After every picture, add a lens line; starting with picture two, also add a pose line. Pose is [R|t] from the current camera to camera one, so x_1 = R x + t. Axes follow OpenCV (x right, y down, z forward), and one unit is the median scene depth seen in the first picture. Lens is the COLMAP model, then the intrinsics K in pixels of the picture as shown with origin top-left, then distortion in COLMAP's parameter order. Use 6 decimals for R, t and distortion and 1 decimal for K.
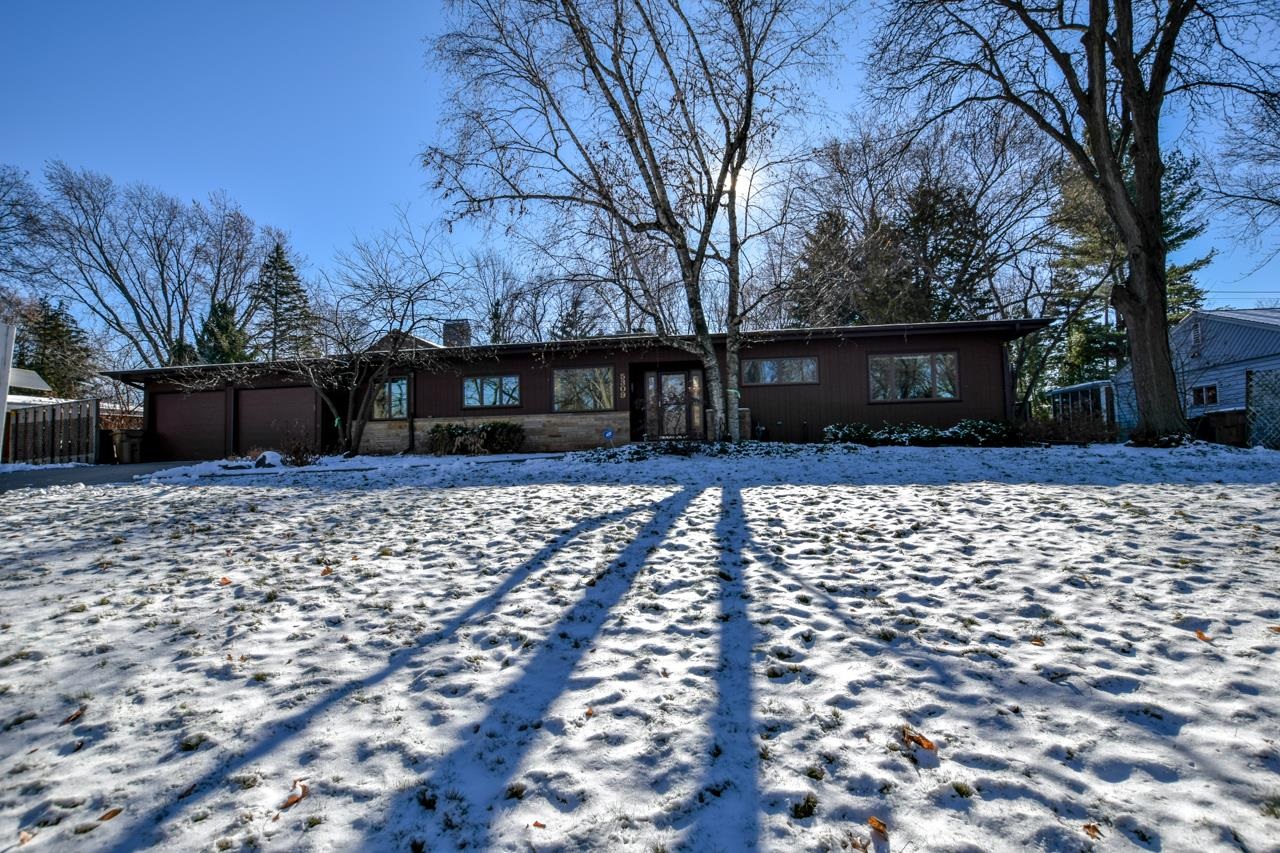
lens RADIAL K [[558.1, 0, 645.8], [0, 558.1, 419.2], [0, 0, 1]] dist [-0.021066, 0.000405]
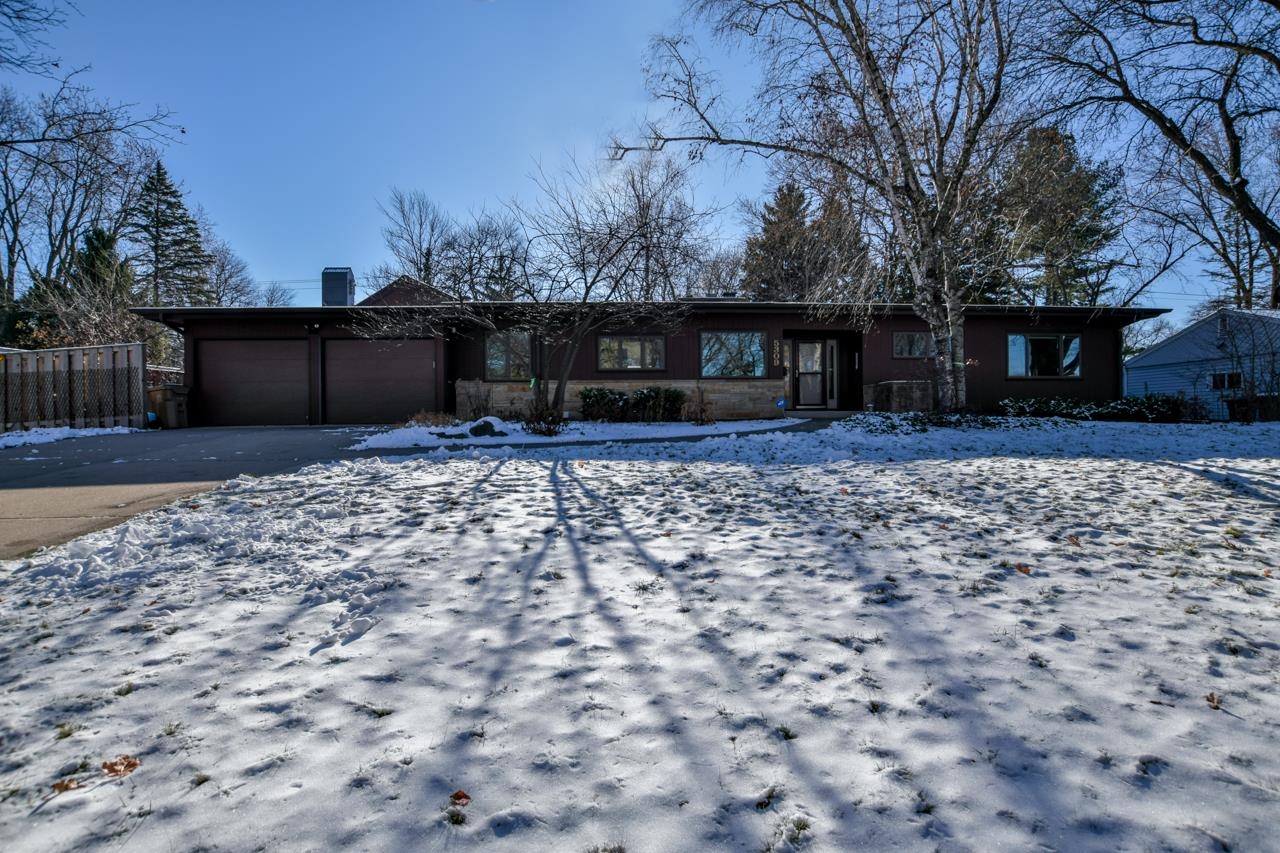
lens RADIAL K [[558.1, 0, 640.0], [0, 558.1, 430.9], [0, 0, 1]] dist [-0.021066, 0.000405]
pose [[0.979568, 0.010217, 0.200854, -0.437520], [-0.026298, 0.996641, 0.077561, 0.006003], [-0.199387, -0.081258, 0.976546, 0.093162]]
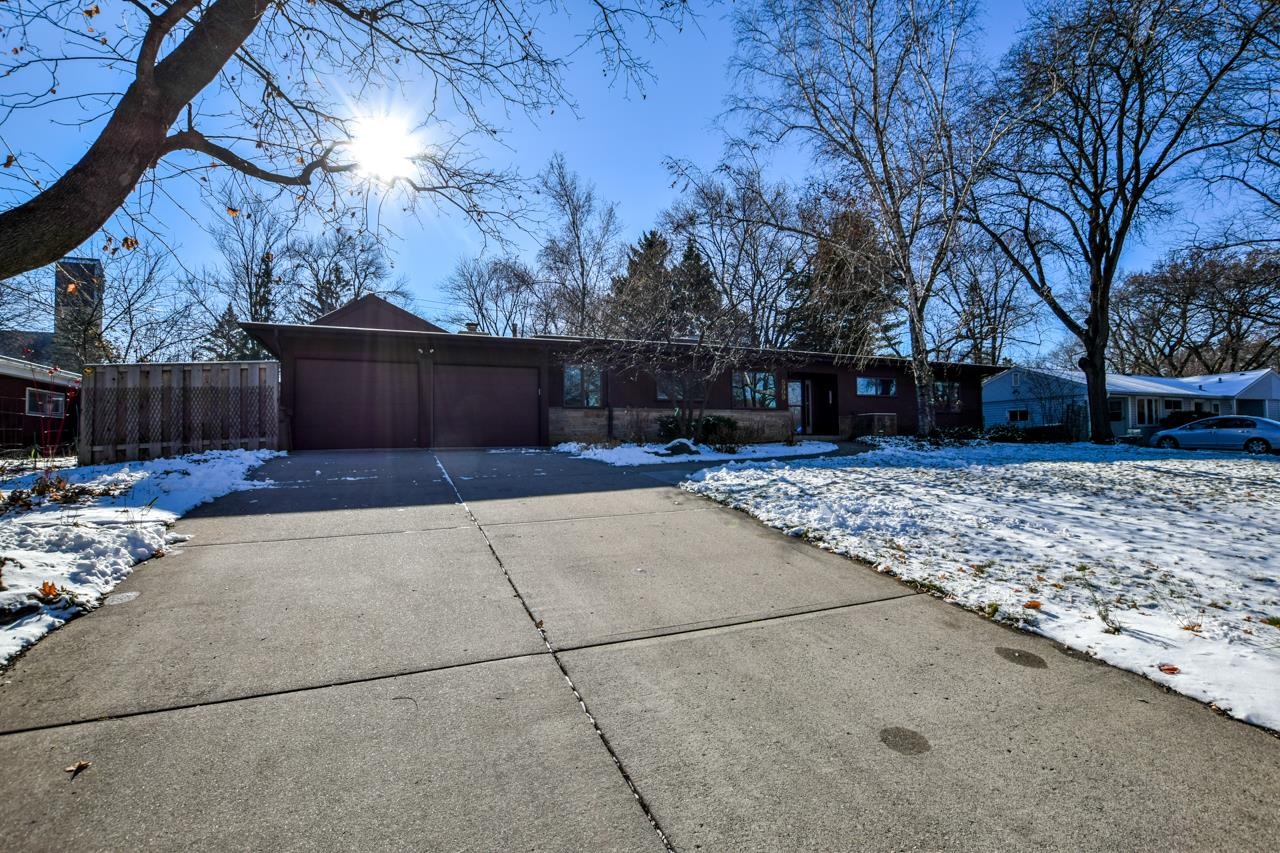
lens RADIAL K [[558.1, 0, 647.4], [0, 558.1, 431.5], [0, 0, 1]] dist [-0.021066, 0.000405]
pose [[0.854750, 0.023572, 0.518504, -0.883940], [-0.039792, 0.999004, 0.020181, 0.018773], [-0.517512, -0.037882, 0.854837, 0.109164]]
